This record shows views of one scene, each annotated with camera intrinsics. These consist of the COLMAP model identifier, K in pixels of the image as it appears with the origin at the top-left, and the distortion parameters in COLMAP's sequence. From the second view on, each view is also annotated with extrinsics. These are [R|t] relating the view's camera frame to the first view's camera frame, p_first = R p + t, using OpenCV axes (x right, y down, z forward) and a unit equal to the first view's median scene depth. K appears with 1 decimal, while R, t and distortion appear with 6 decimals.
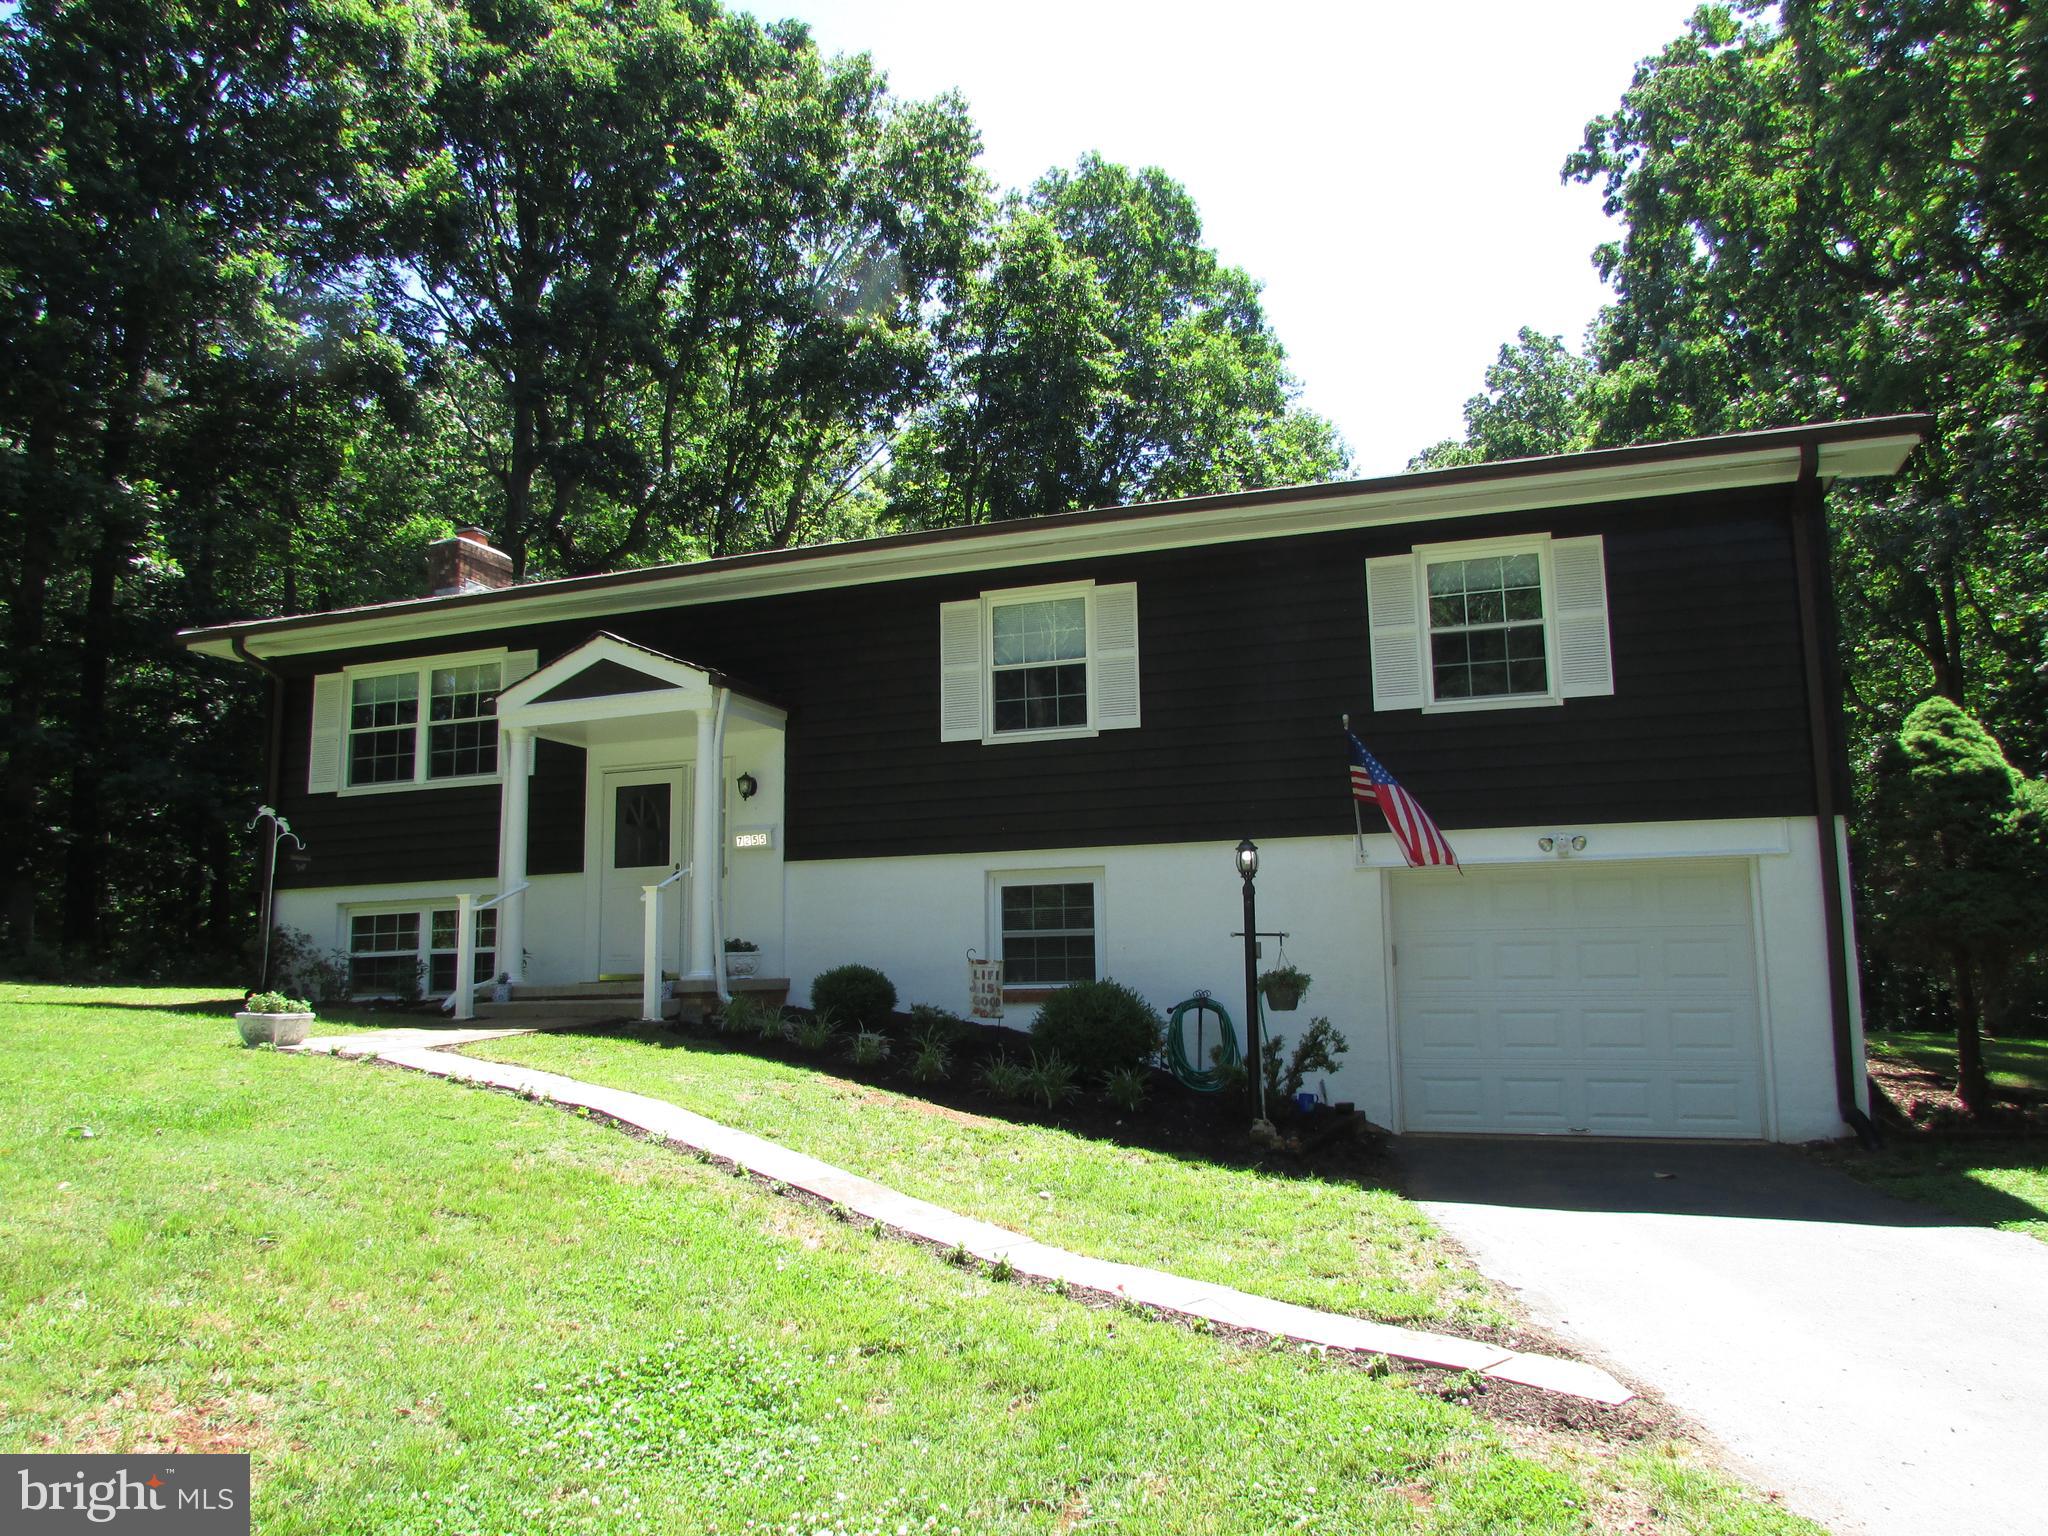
lens RADIAL K [[1446.8, 0, 993.2], [0, 1446.8, 780.9], [0, 0, 1]] dist [0.001166, 0.000174]
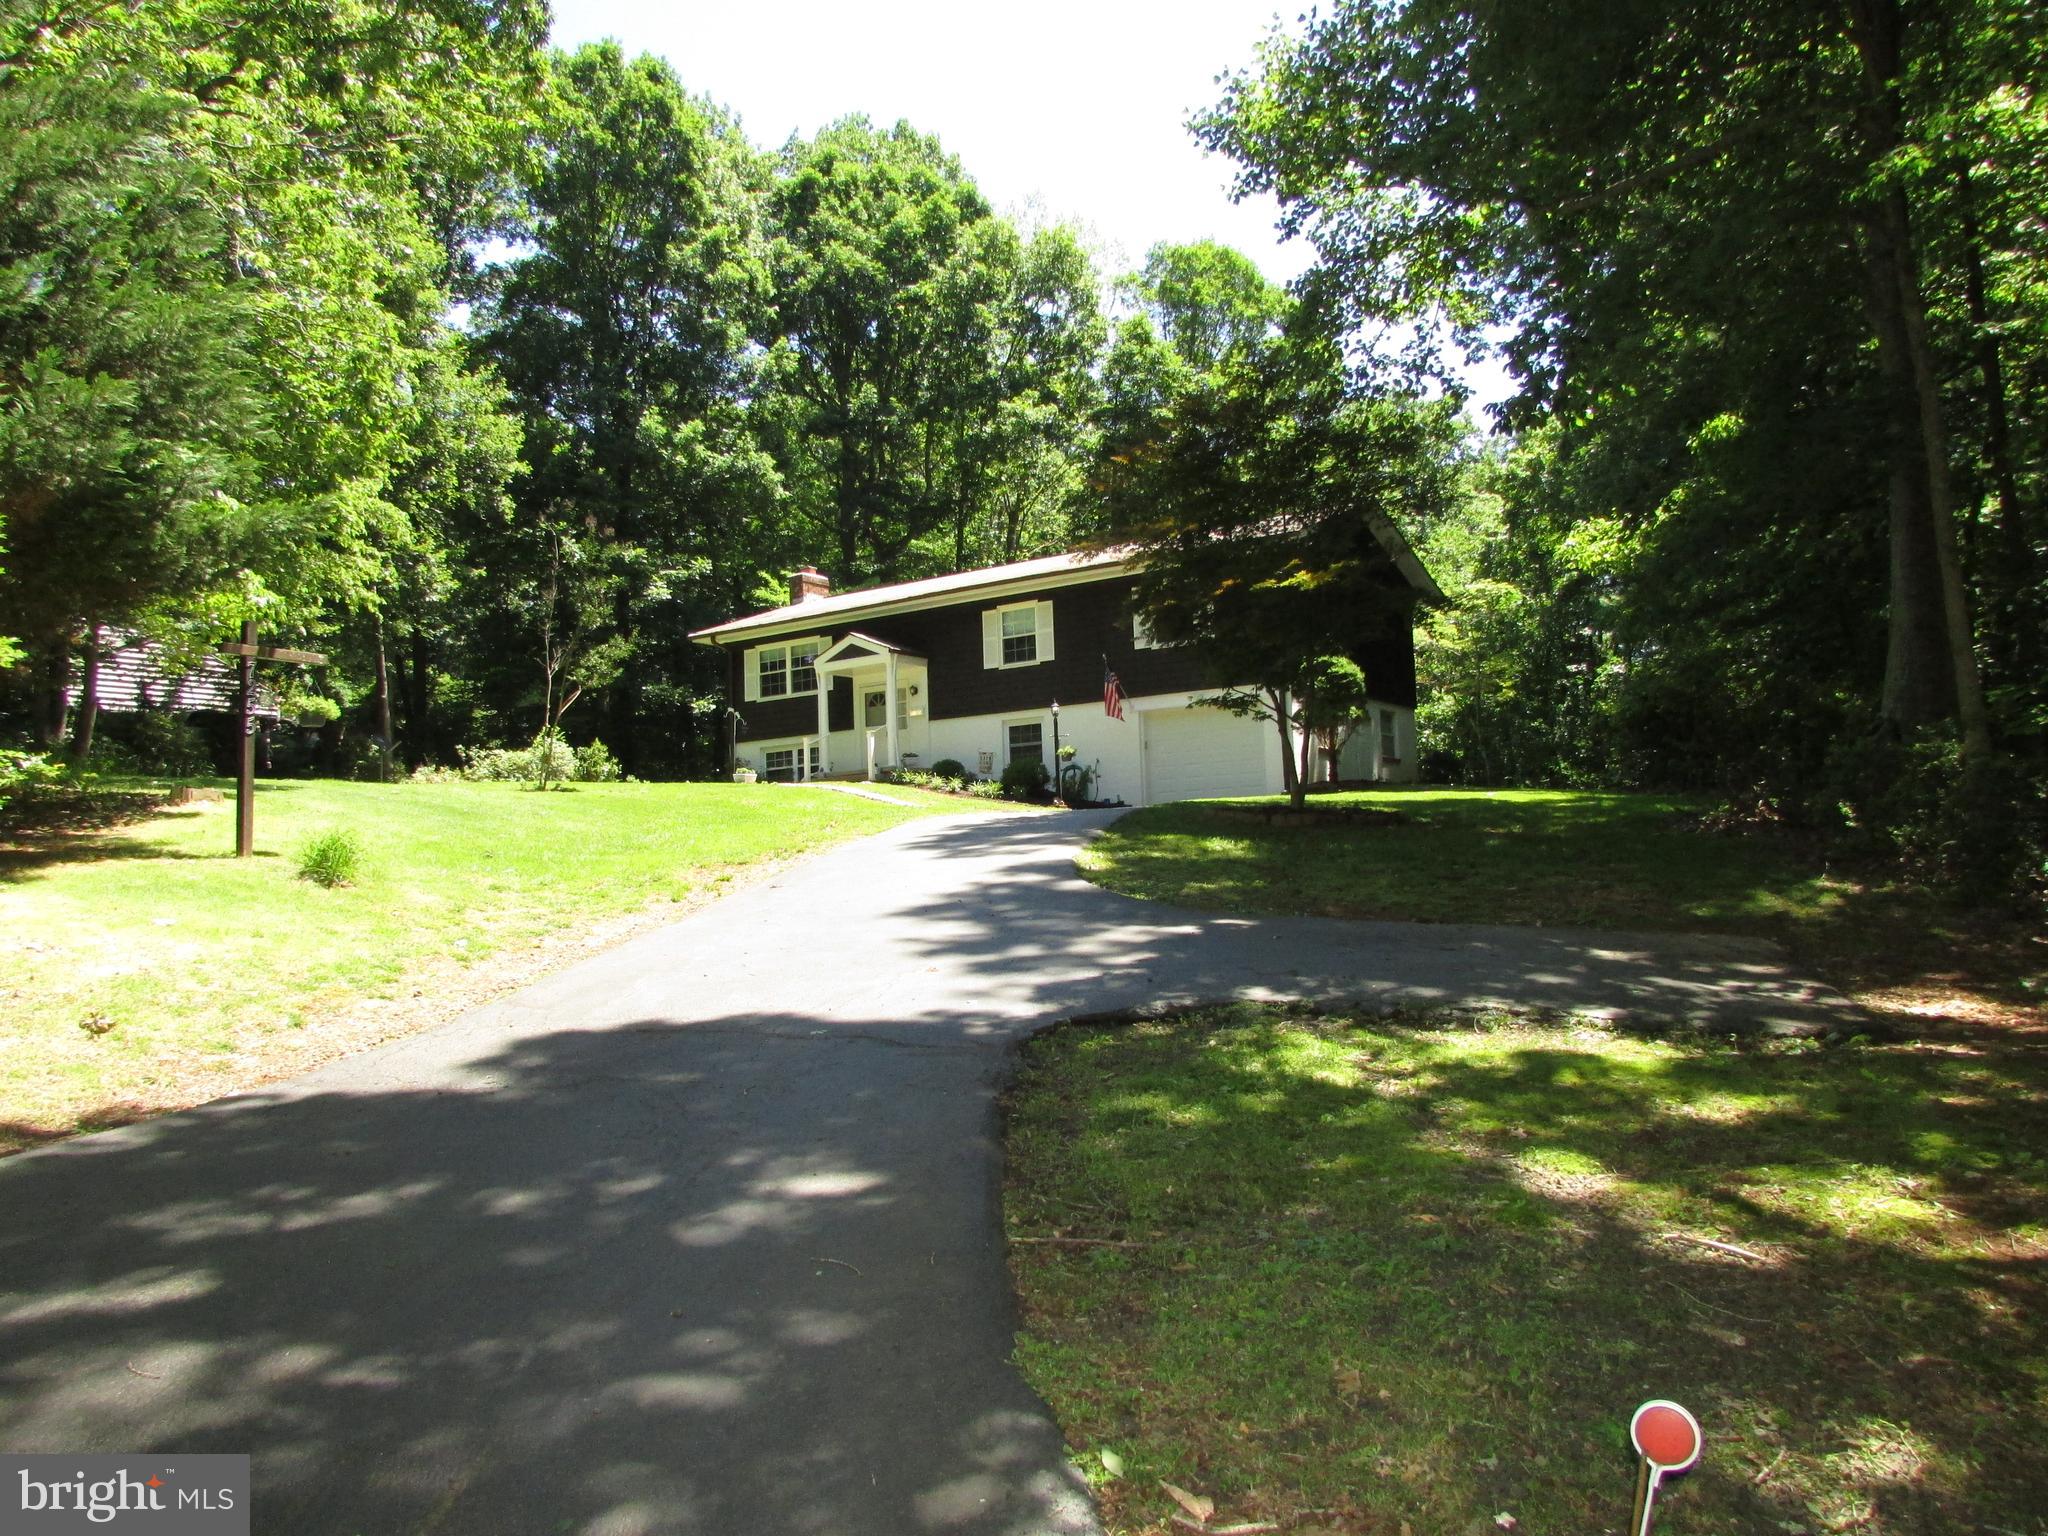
lens RADIAL K [[1425.1, 0, 983.9], [0, 1425.1, 739.6], [0, 0, 1]] dist [-0.008333, 0.005514]
pose [[0.965552, -0.042809, -0.256665, 0.566123], [0.057756, 0.997028, 0.050979, -0.029770], [0.253720, -0.064047, 0.965155, -1.309838]]
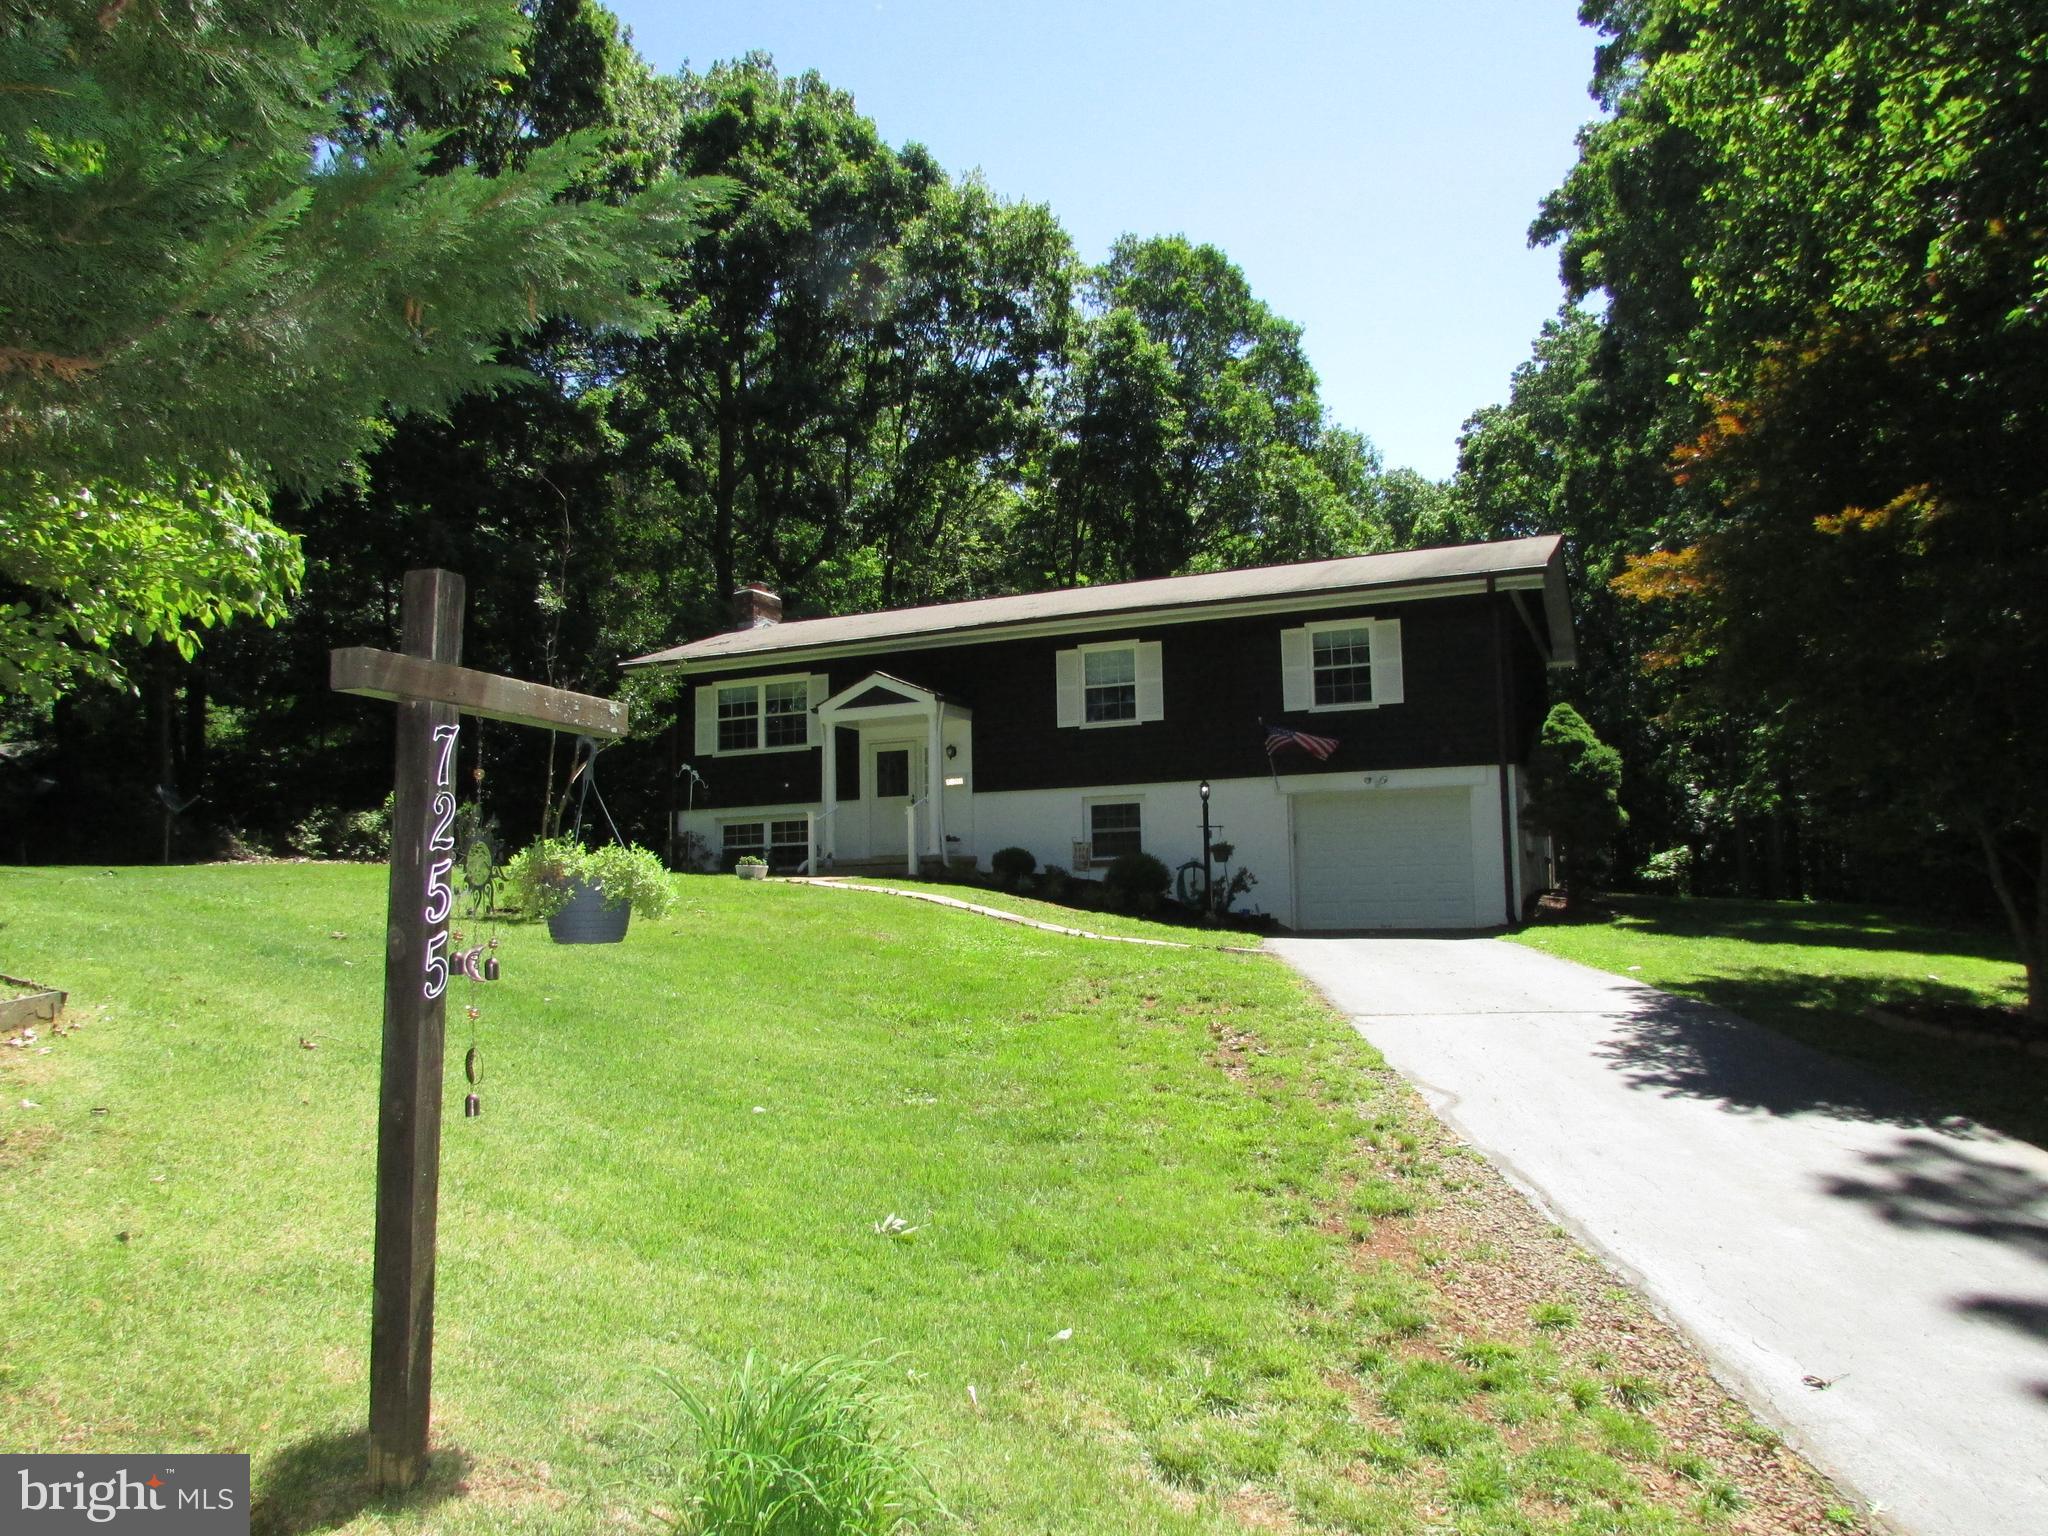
lens RADIAL K [[1460.4, 0, 993.5], [0, 1460.4, 726.7], [0, 0, 1]] dist [-0.008063, 0.001237]
pose [[0.996845, -0.014843, -0.077976, 0.027289], [0.016407, 0.999676, 0.019450, -0.063747], [0.077662, -0.020668, 0.996765, -0.846924]]
